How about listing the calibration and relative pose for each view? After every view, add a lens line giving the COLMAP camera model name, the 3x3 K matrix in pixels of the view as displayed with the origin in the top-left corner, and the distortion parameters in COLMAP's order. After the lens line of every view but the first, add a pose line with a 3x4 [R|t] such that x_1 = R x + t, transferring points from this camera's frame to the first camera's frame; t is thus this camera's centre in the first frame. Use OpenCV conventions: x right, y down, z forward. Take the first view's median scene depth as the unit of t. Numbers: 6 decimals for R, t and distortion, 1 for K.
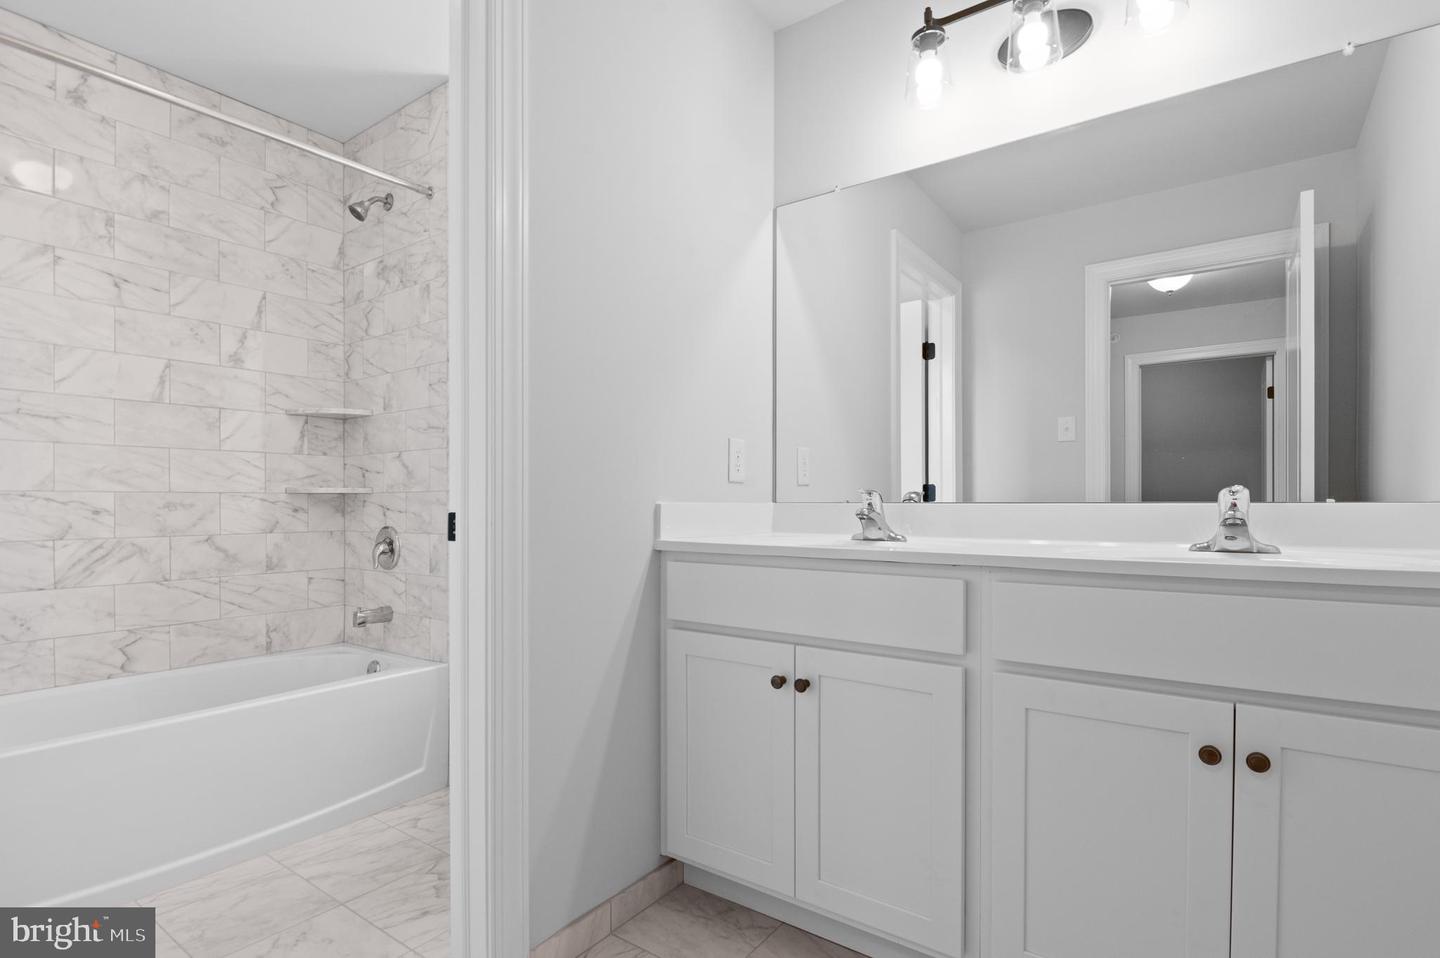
lens RADIAL K [[733.2, 0, 717.1], [0, 733.2, 506.4], [0, 0, 1]] dist [0.011191, -0.013156]
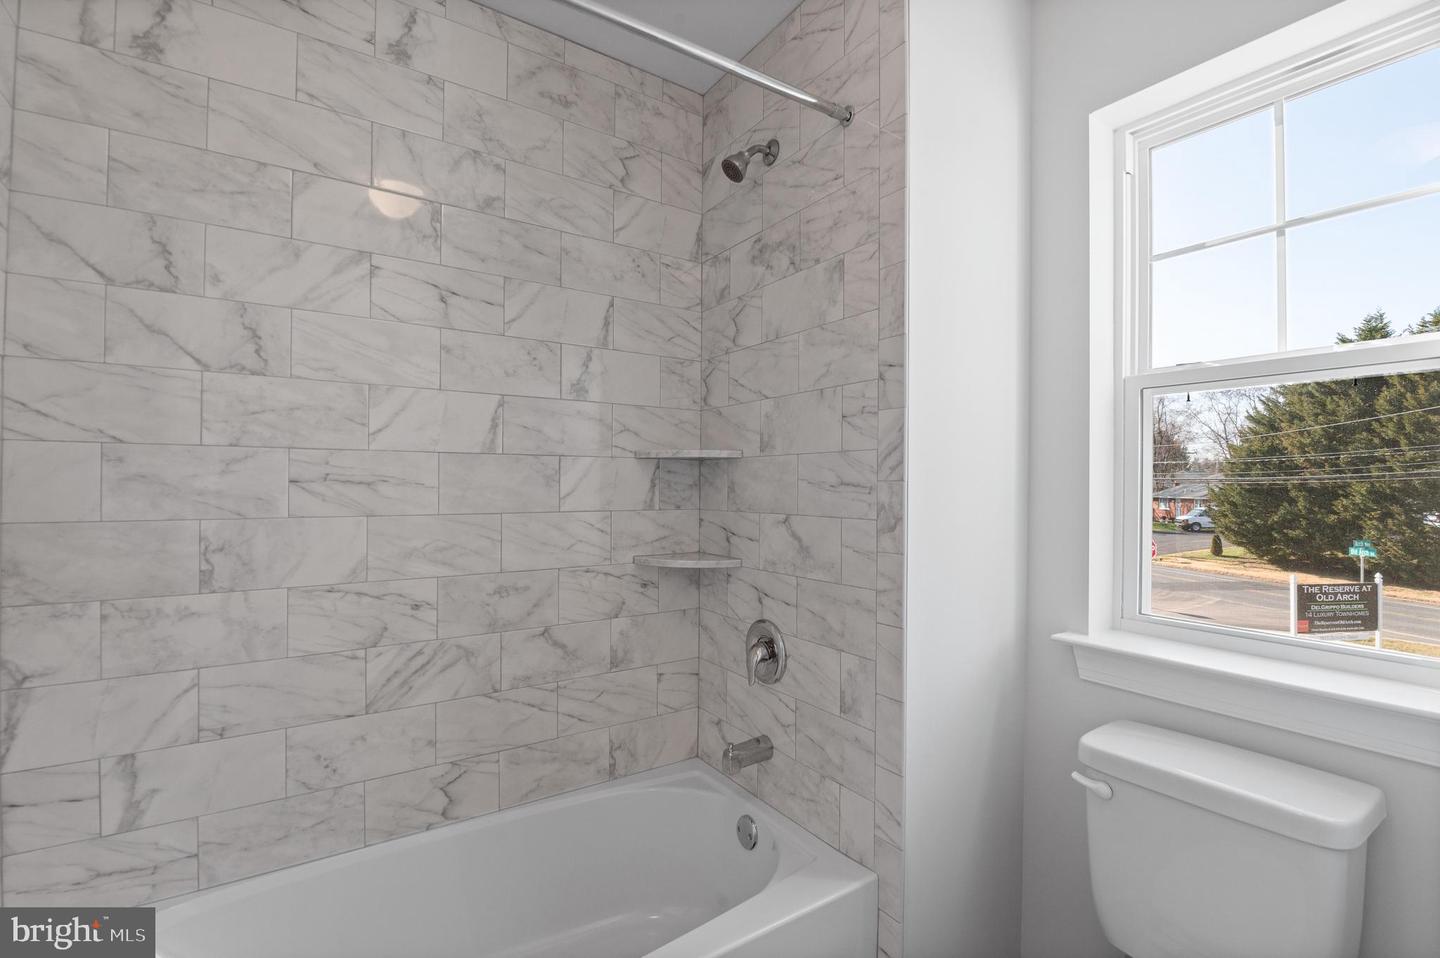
lens RADIAL K [[649.3, 0, 720.0], [0, 649.3, 479.0], [0, 0, 1]] dist [-0.000126, -0.010219]
pose [[0.941236, 0.003701, -0.337730, -0.297219], [-0.008211, 0.999895, -0.011925, -0.102417], [0.337650, 0.013998, 0.941168, 0.429472]]
